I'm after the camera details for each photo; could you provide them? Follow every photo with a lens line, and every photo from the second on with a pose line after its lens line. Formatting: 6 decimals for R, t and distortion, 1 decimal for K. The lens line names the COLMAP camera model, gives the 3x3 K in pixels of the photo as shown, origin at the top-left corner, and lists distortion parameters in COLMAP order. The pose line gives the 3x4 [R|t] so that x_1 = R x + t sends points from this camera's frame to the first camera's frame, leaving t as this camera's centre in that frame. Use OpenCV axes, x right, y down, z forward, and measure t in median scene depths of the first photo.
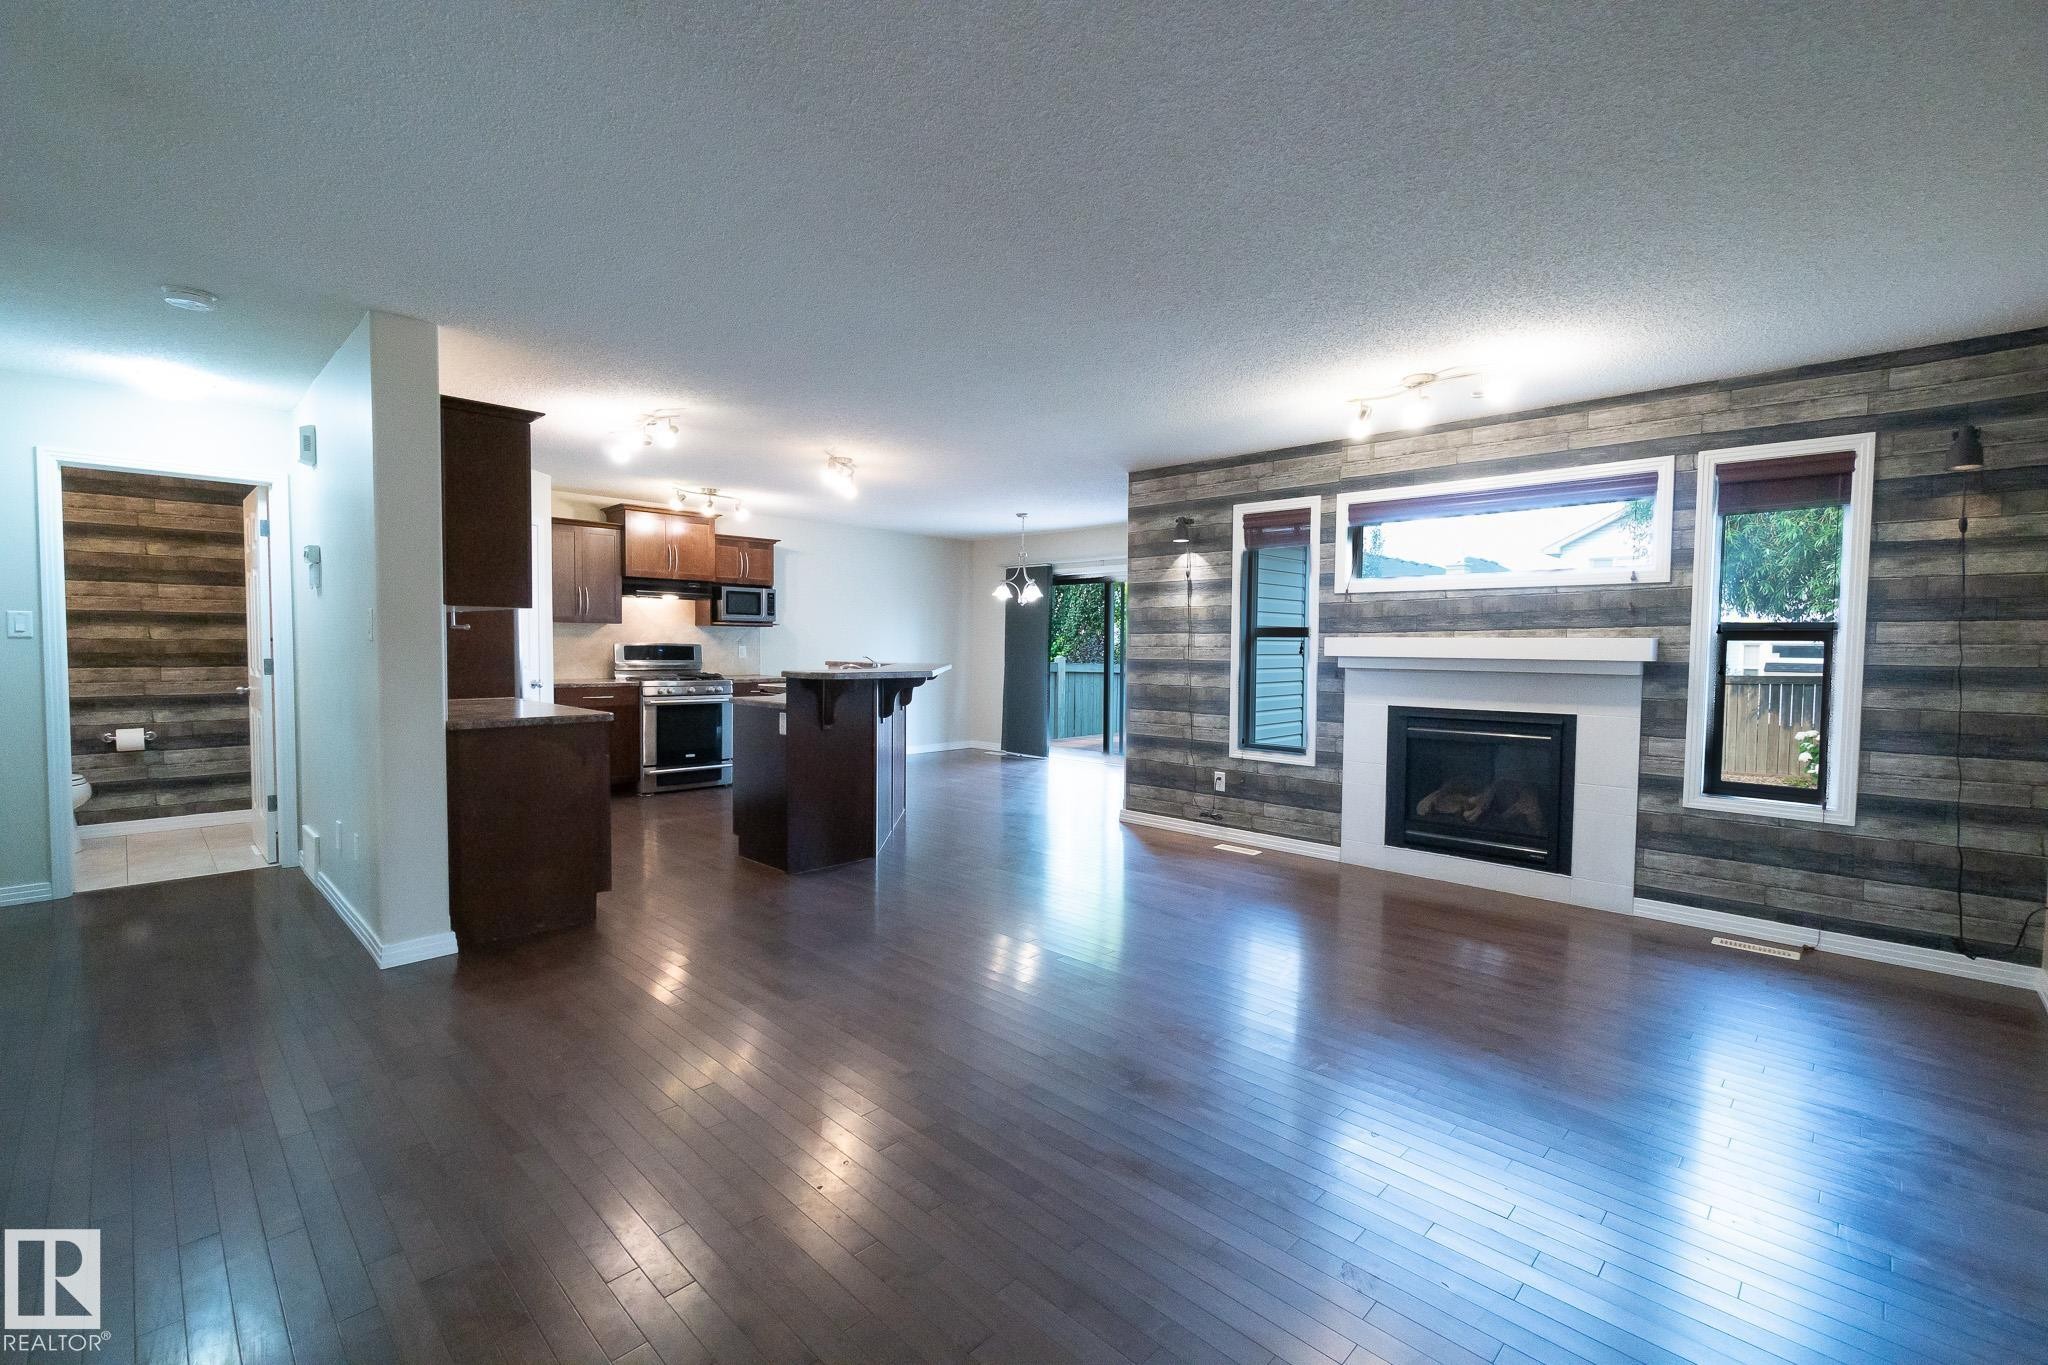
lens RADIAL K [[884.9, 0, 1038.0], [0, 884.9, 686.2], [0, 0, 1]] dist [-0.005549, 0.001967]
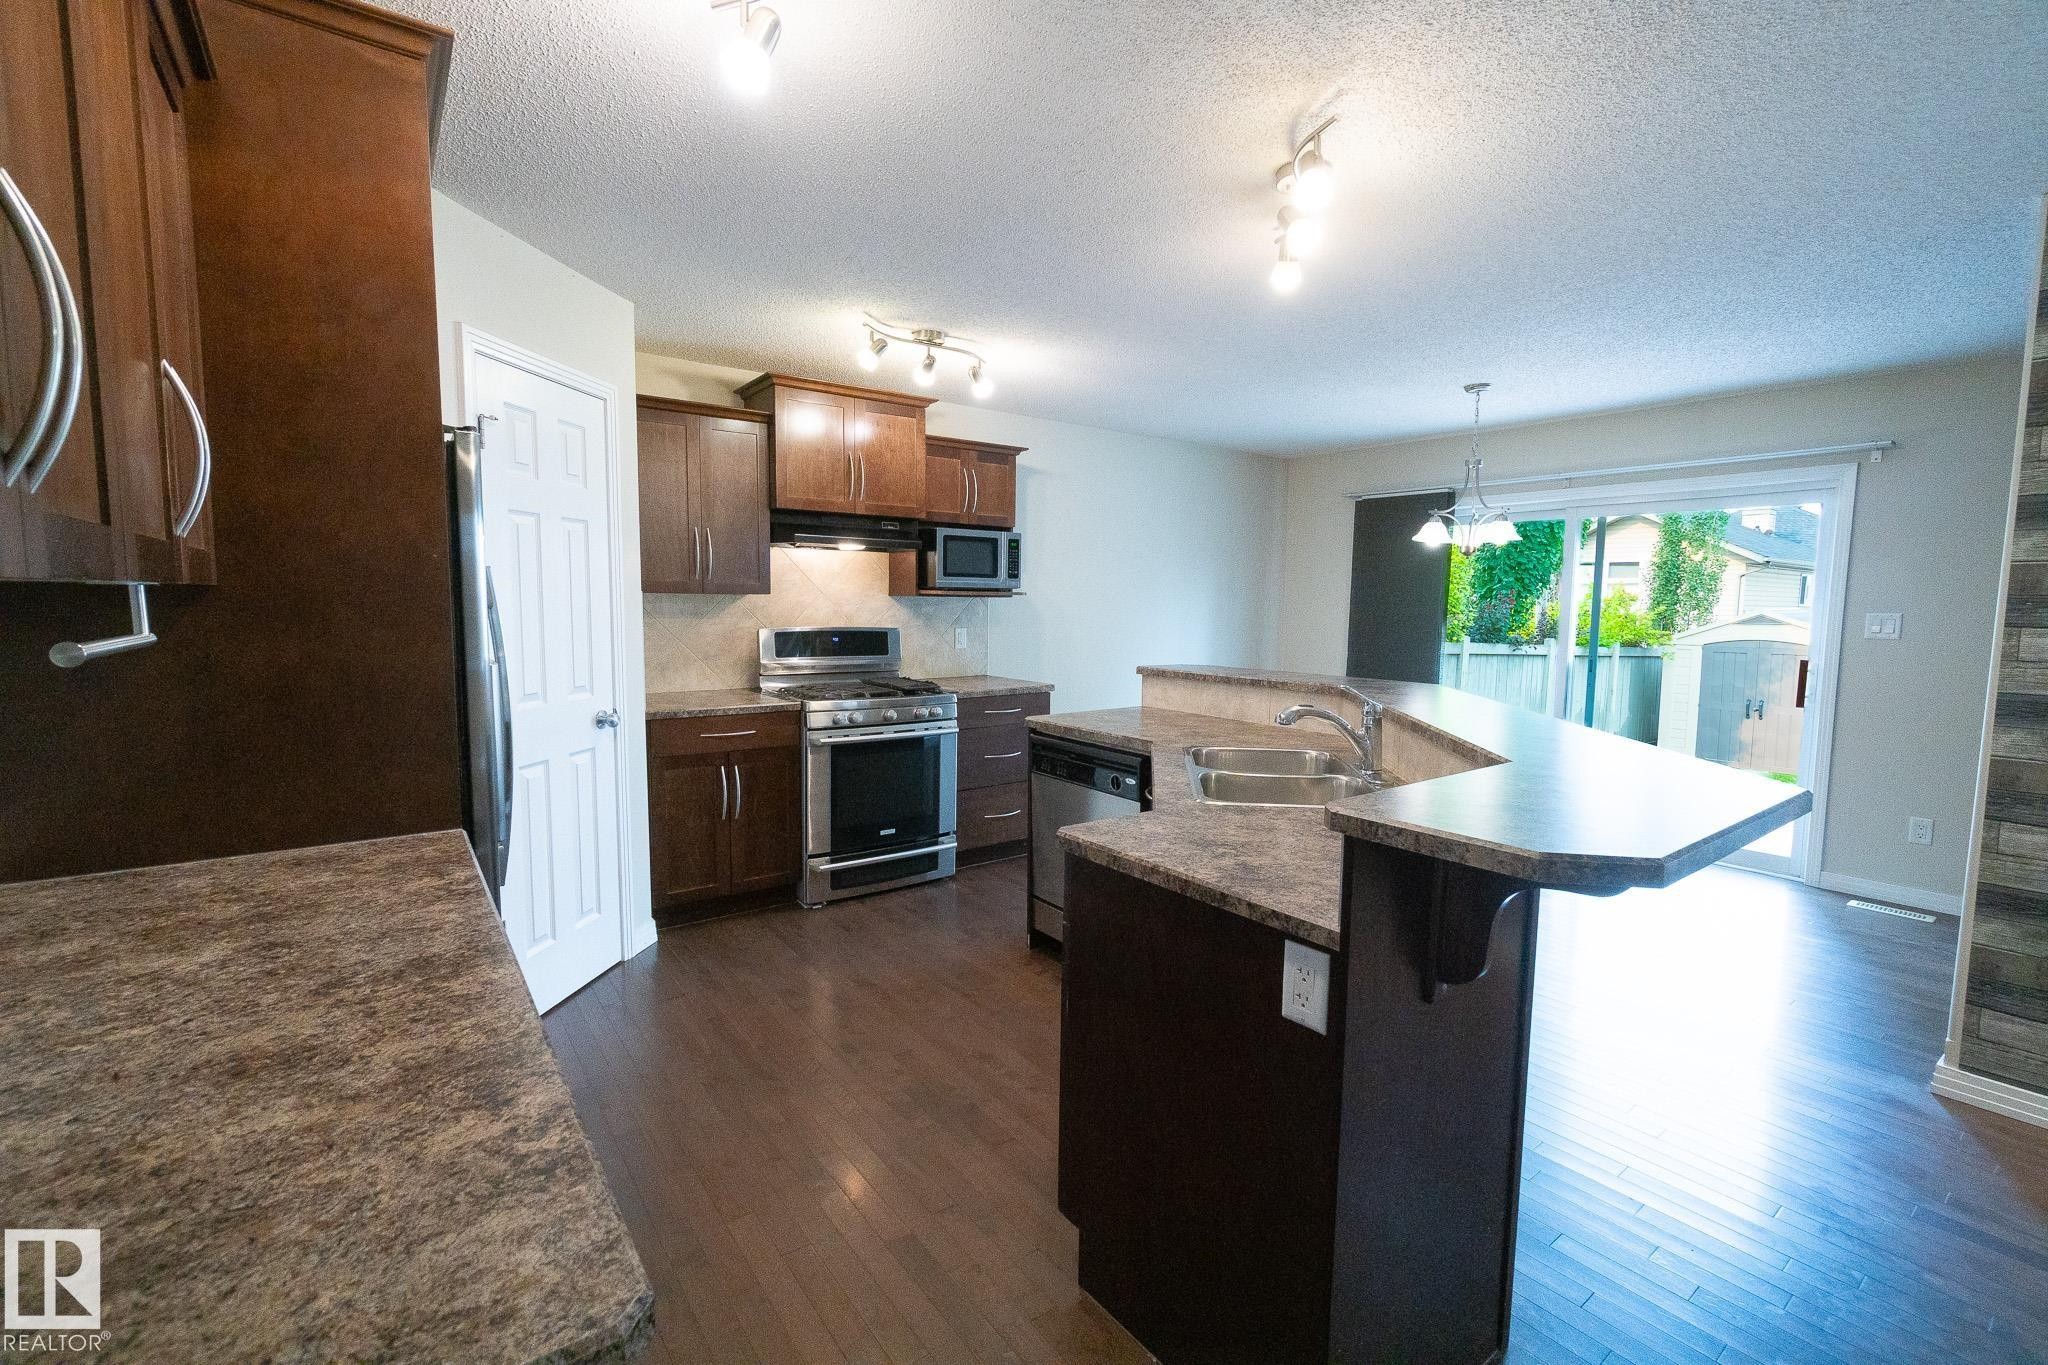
lens RADIAL K [[884.9, 0, 1040.7], [0, 884.9, 681.6], [0, 0, 1]] dist [-0.005549, 0.001967]
pose [[0.987992, 0.015241, -0.153752, -0.269399], [-0.008721, 0.999038, 0.042986, -0.051624], [0.154259, -0.041129, 0.987174, 0.591474]]
